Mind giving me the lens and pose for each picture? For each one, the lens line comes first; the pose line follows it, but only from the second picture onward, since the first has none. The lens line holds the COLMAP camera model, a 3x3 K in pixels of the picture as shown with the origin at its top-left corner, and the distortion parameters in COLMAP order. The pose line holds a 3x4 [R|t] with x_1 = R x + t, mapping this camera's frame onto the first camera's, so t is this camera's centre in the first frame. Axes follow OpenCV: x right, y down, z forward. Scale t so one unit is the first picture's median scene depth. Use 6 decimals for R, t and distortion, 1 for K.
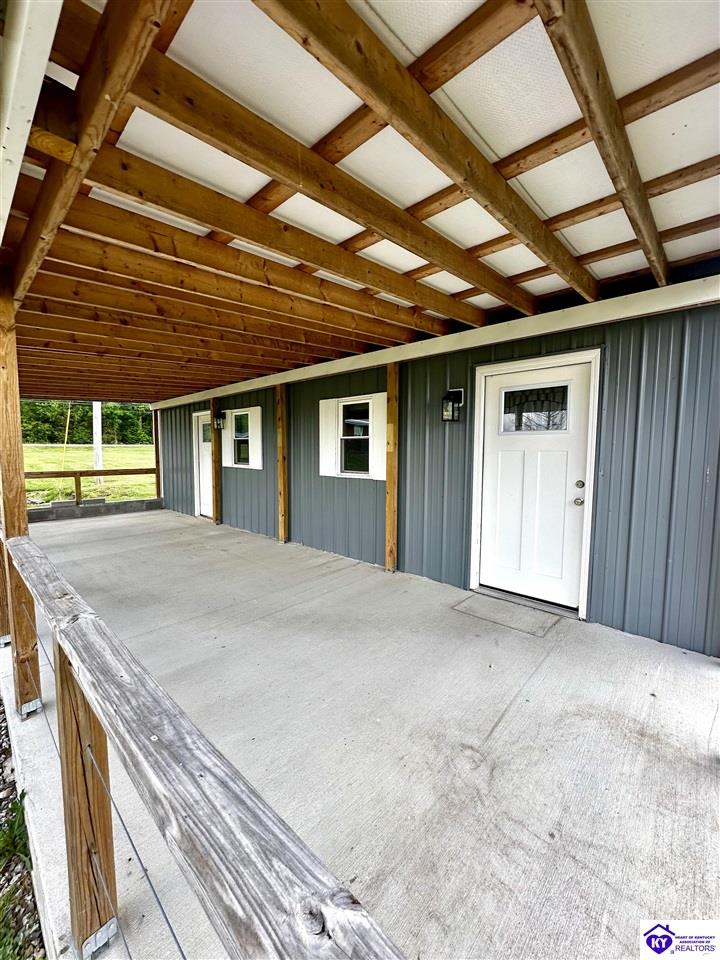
lens RADIAL K [[383.4, 0, 361.1], [0, 383.4, 473.4], [0, 0, 1]] dist [-0.007001, 0.000435]
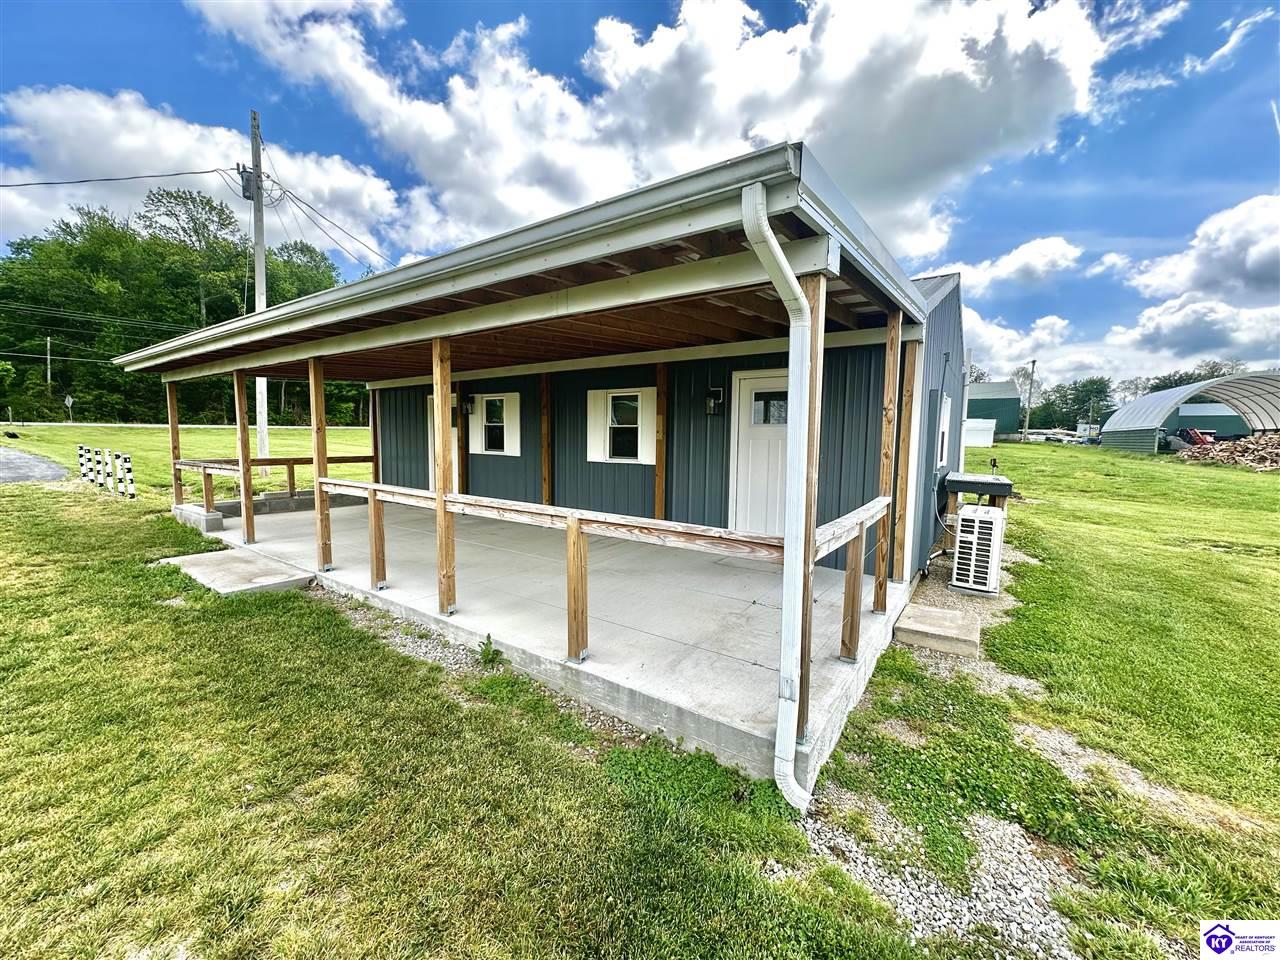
lens RADIAL K [[511.3, 0, 639.3], [0, 511.3, 470.9], [0, 0, 1]] dist [-0.007001, 0.000435]
pose [[0.990897, -0.001503, 0.134612, -0.160582], [0.000413, 0.999967, 0.008123, 0.021198], [-0.134619, -0.007993, 0.990865, -0.433640]]
